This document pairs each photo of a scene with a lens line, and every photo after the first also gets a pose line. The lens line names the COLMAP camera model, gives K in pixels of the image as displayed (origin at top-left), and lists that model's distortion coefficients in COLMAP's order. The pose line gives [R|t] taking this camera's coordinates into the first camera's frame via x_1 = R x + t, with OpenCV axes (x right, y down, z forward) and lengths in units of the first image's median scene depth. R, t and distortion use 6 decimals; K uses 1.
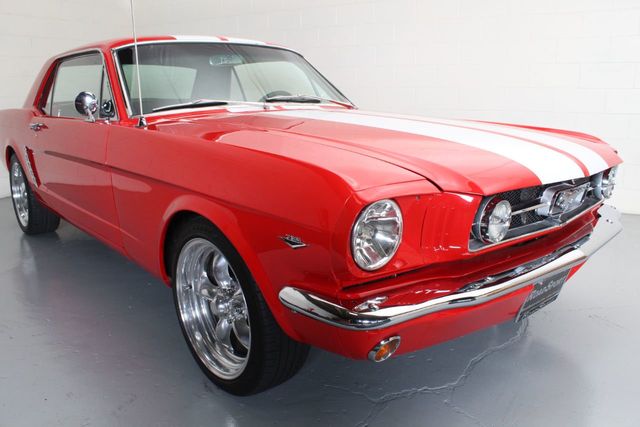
lens RADIAL K [[532.4, 0, 320.0], [0, 532.4, 213.5], [0, 0, 1]] dist [-0.134417, 0.005284]
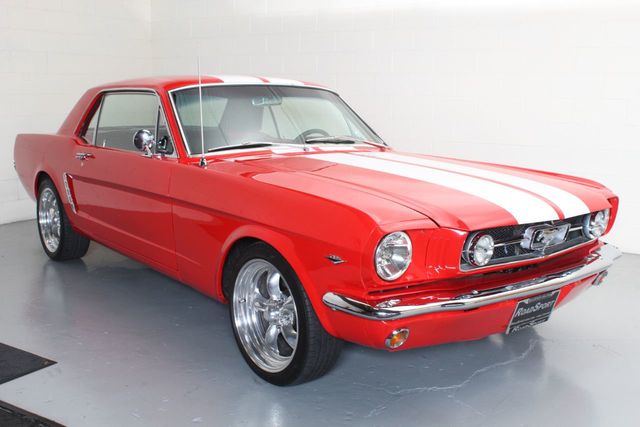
lens RADIAL K [[720.3, 0, 320.0], [0, 720.3, 213.5], [0, 0, 1]] dist [-0.180425, -0.015813]
pose [[0.998829, 0.028257, -0.039259, -0.013410], [-0.030683, 0.997564, -0.062642, 0.040482], [0.037394, 0.063773, 0.997264, -0.723569]]
